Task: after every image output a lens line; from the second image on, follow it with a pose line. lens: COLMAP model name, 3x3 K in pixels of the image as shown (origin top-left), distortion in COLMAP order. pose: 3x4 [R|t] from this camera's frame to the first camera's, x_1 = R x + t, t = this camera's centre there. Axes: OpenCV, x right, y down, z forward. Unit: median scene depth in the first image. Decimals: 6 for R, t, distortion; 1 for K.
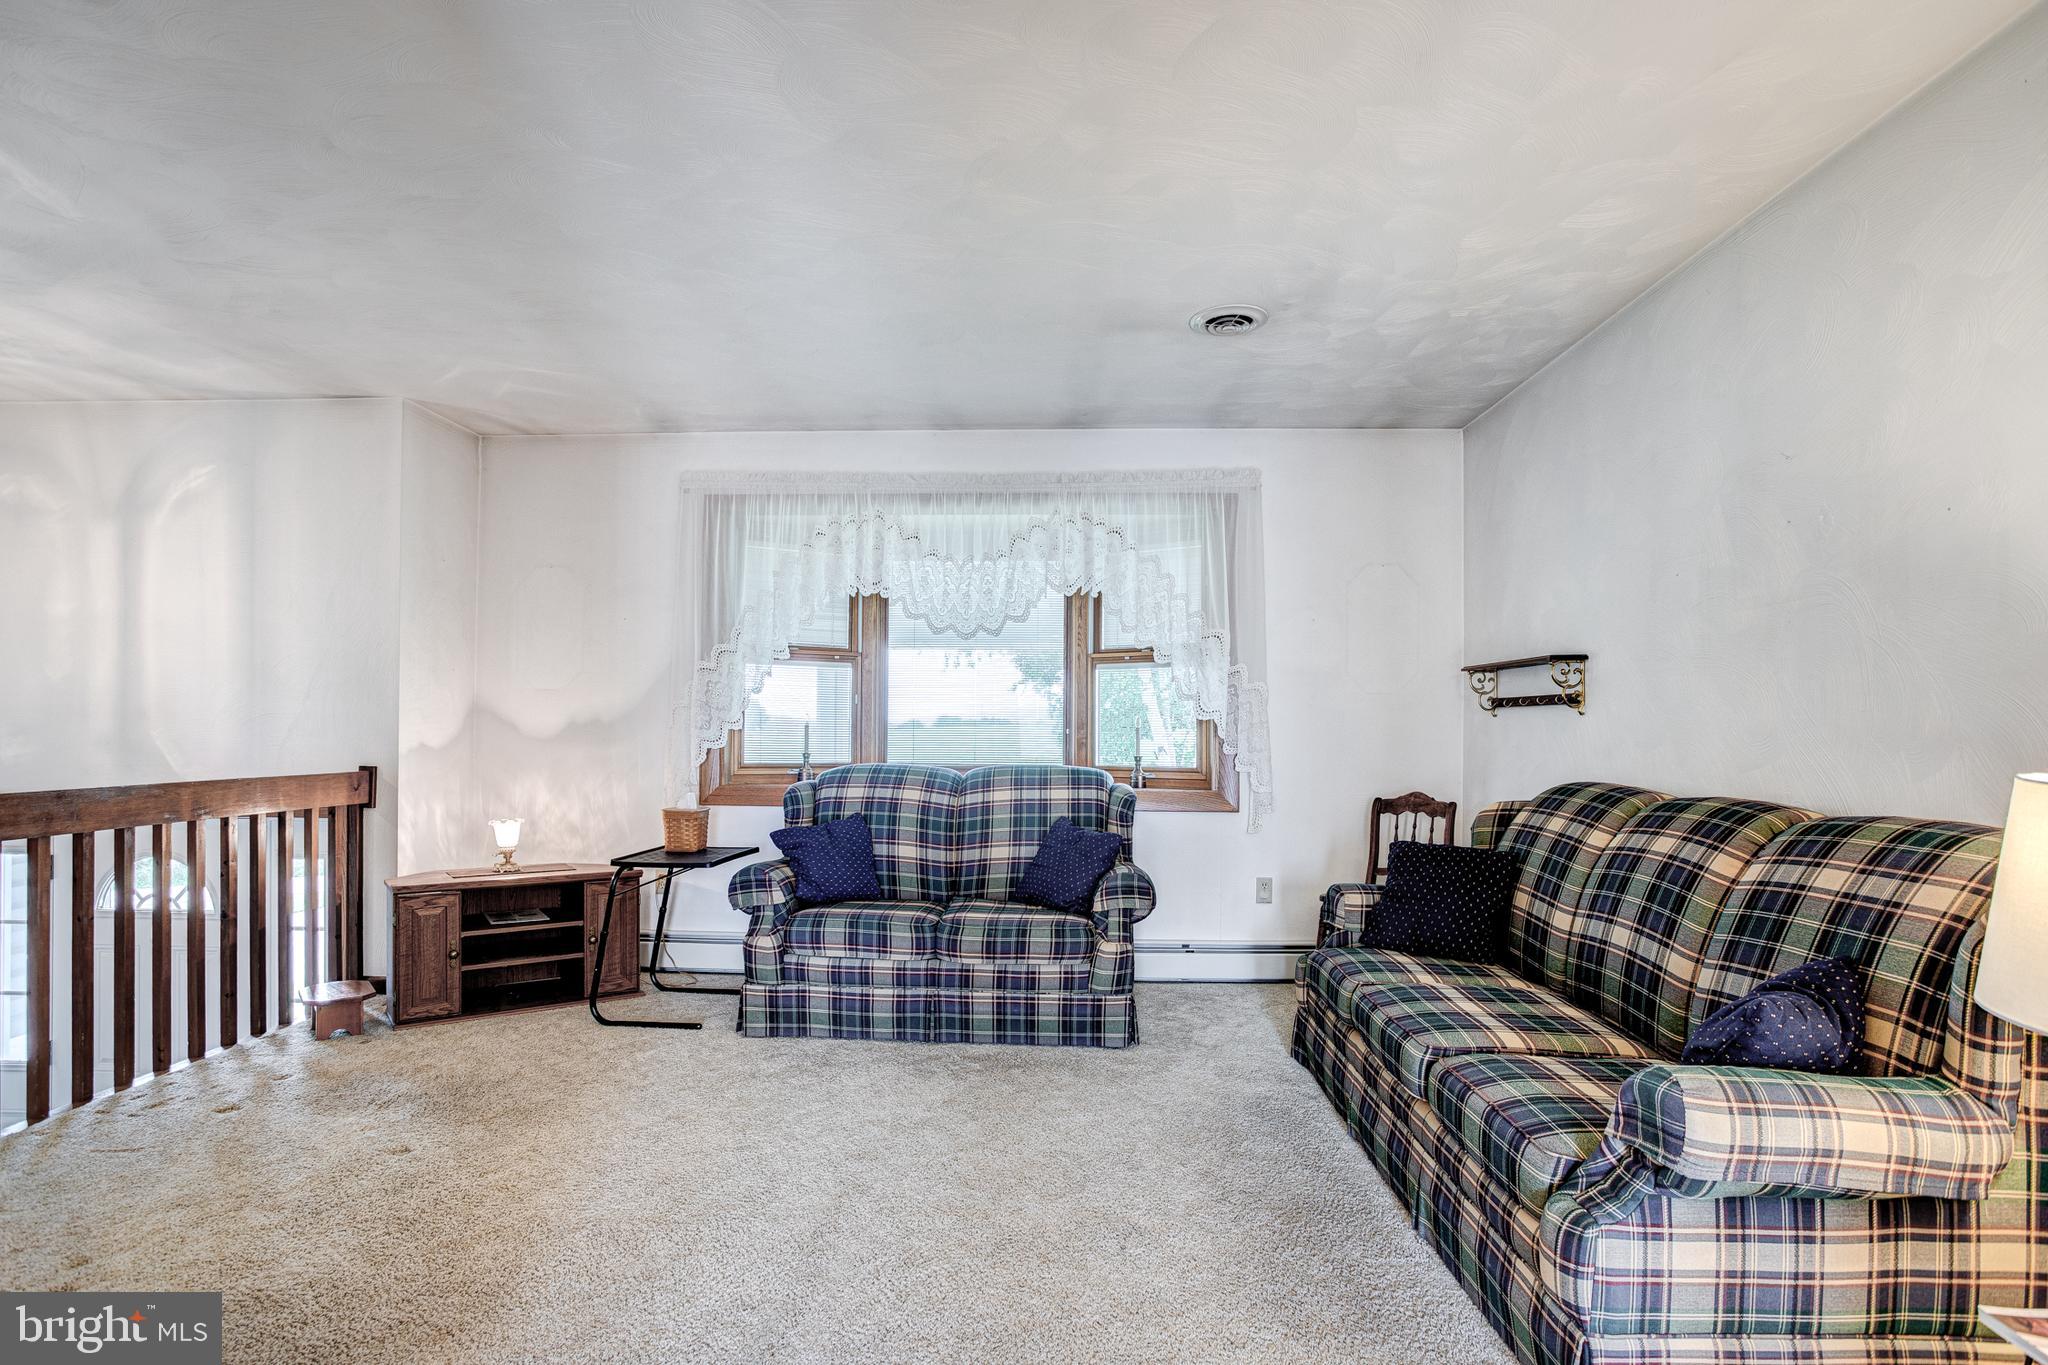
lens RADIAL K [[1041.4, 0, 1020.4], [0, 1041.4, 722.4], [0, 0, 1]] dist [-0.069660, 0.049402]
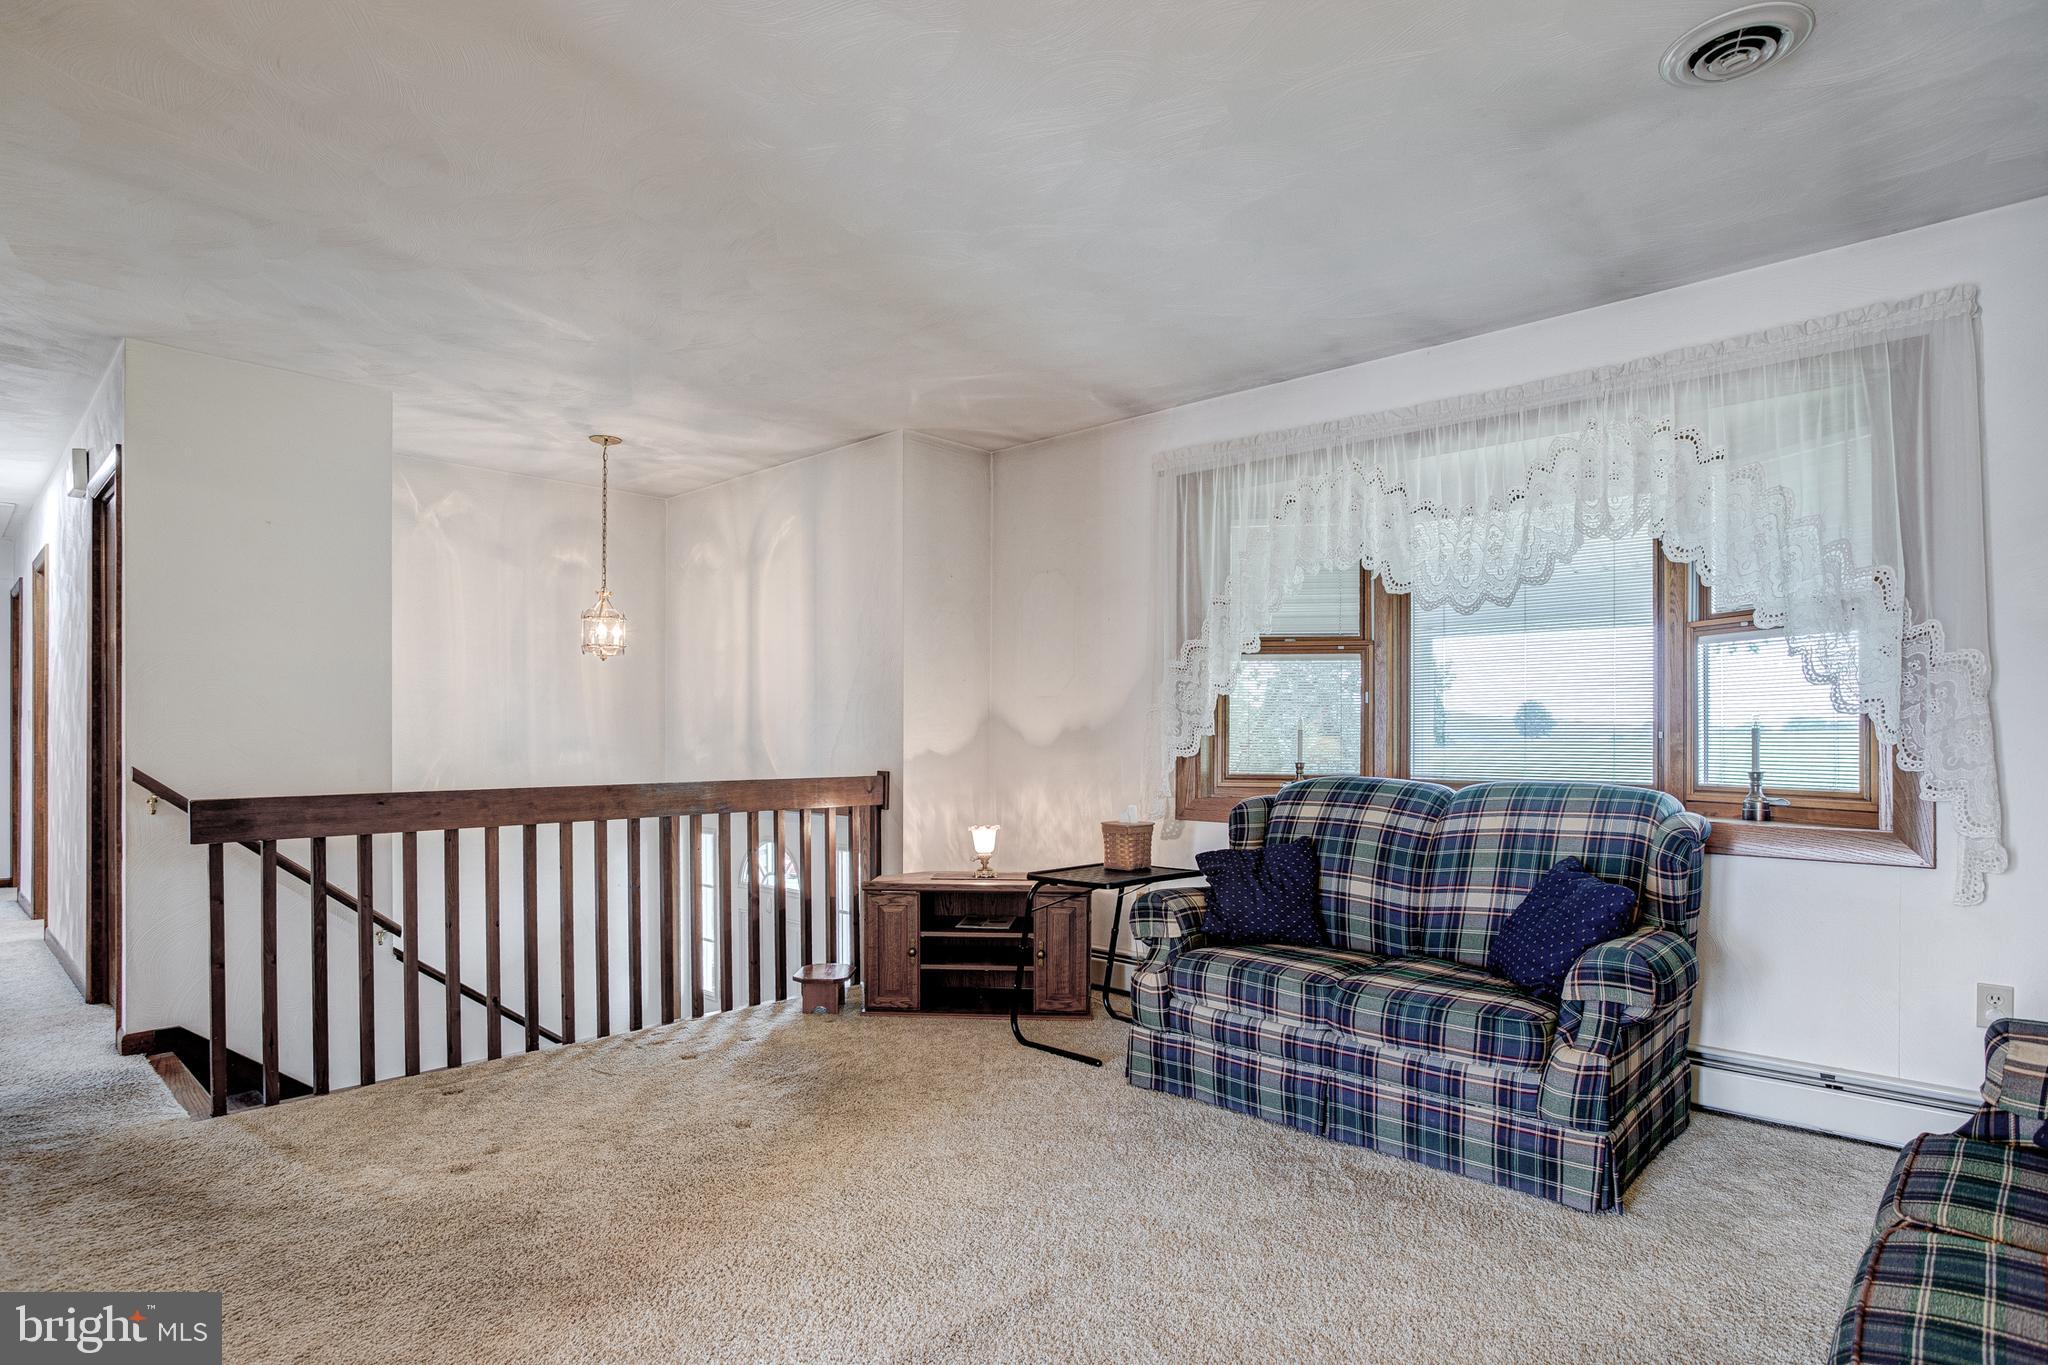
lens RADIAL K [[1089.4, 0, 1019.7], [0, 1089.4, 736.4], [0, 0, 1]] dist [-0.032496, 0.002689]
pose [[0.758108, -0.006012, -0.652101, 0.232507], [0.009704, 0.999951, 0.002063, 0.004455], [0.652057, -0.007892, 0.758129, 0.207720]]
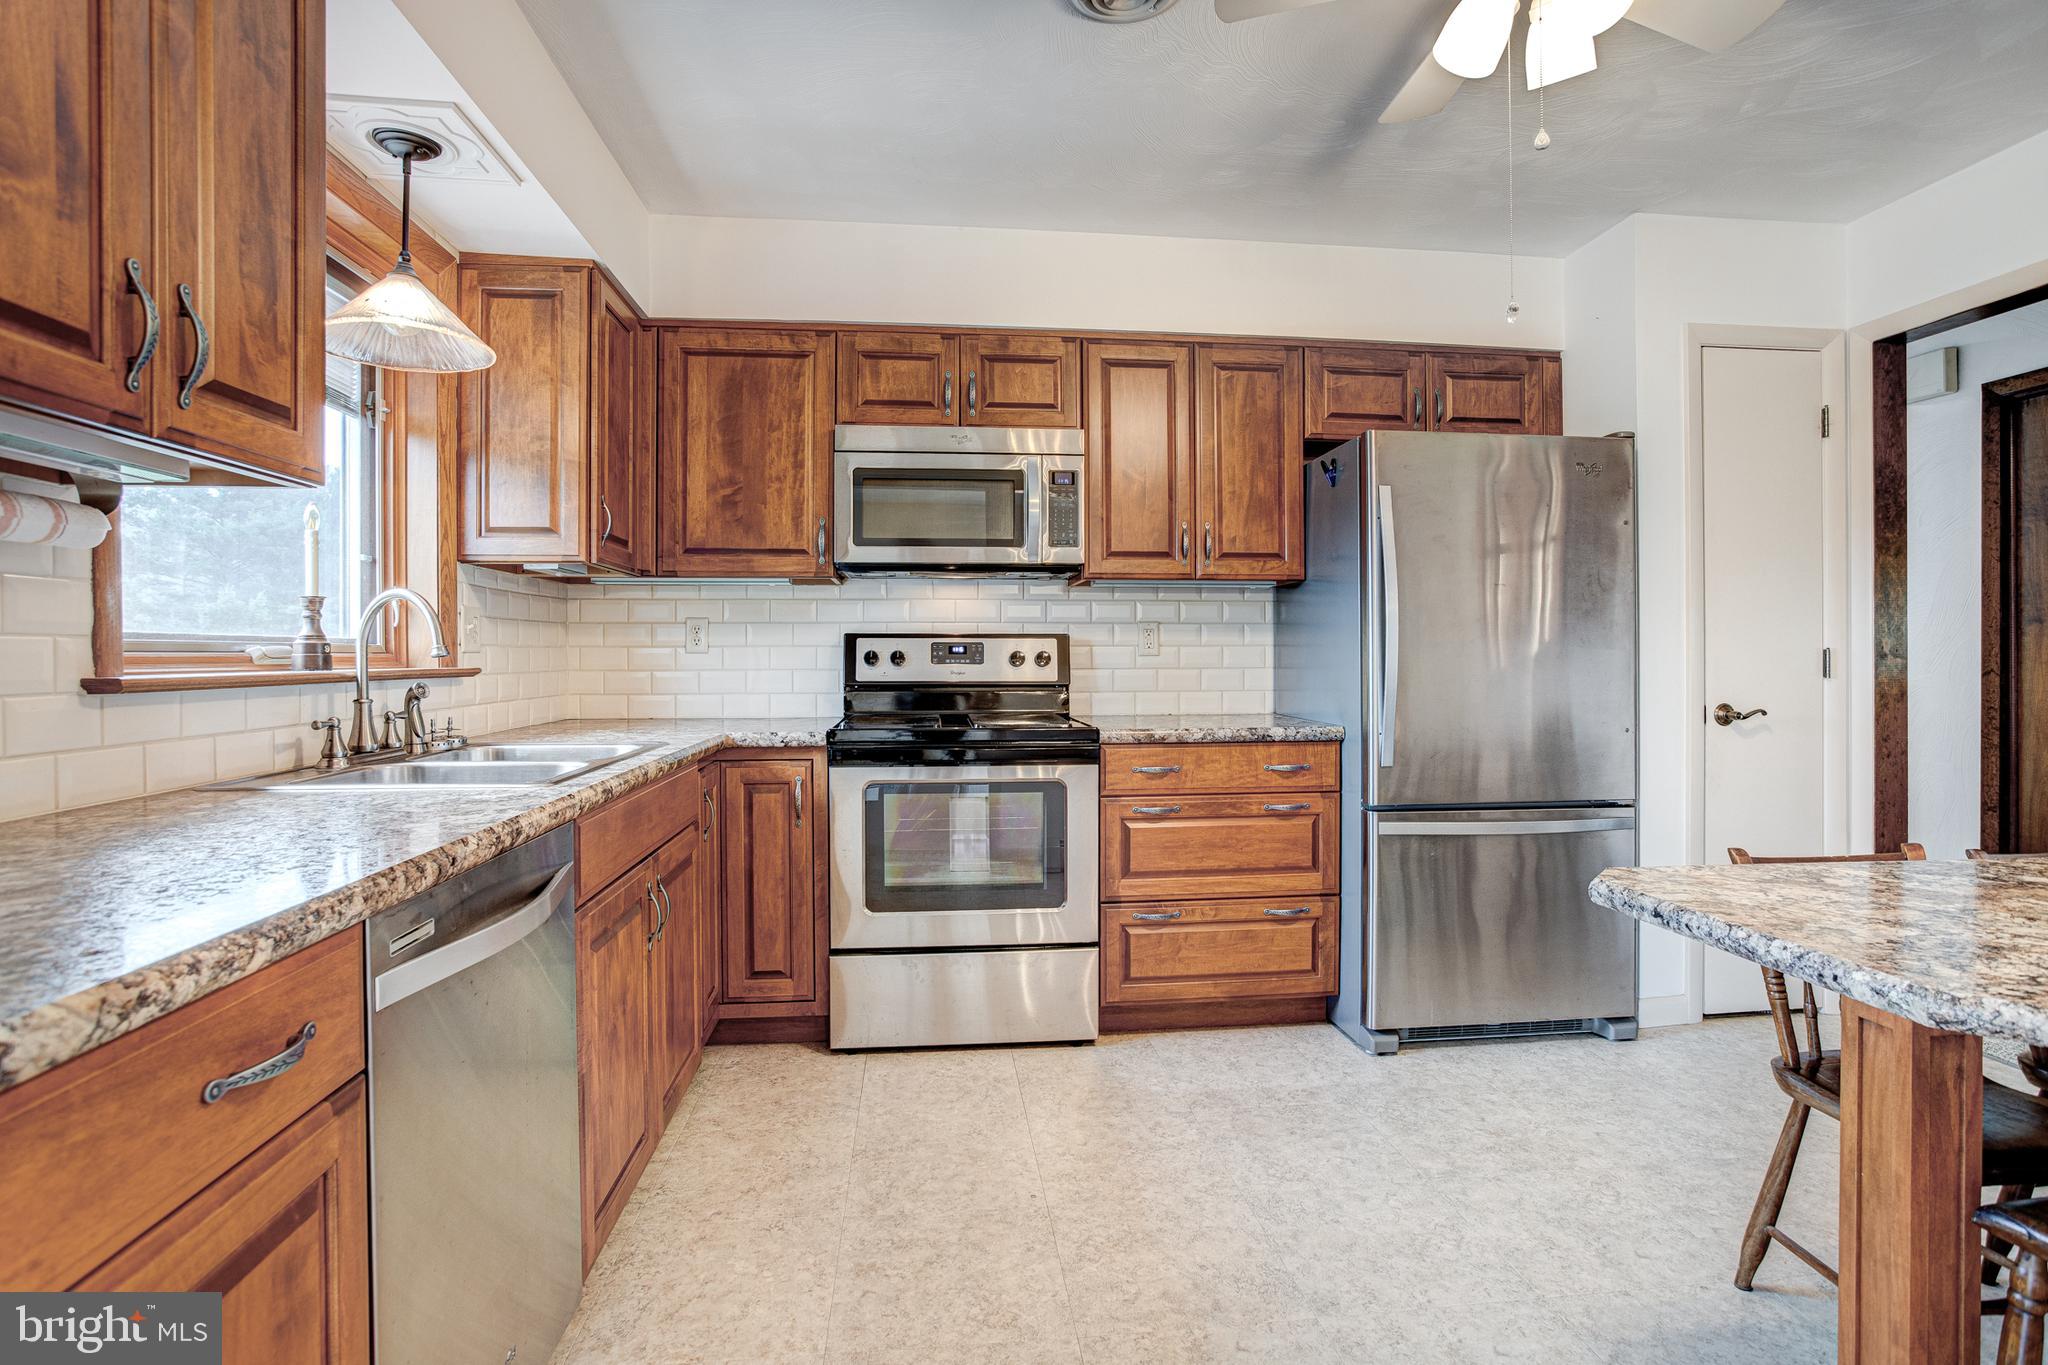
lens RADIAL K [[1013.7, 0, 1025.3], [0, 1013.7, 656.3], [0, 0, 1]] dist [-0.057982, 0.025105]
pose [[0.144134, -0.006345, -0.989538, -0.388339], [0.008940, 0.999947, -0.005109, -0.006284], [0.989518, -0.008111, 0.144183, -0.567112]]
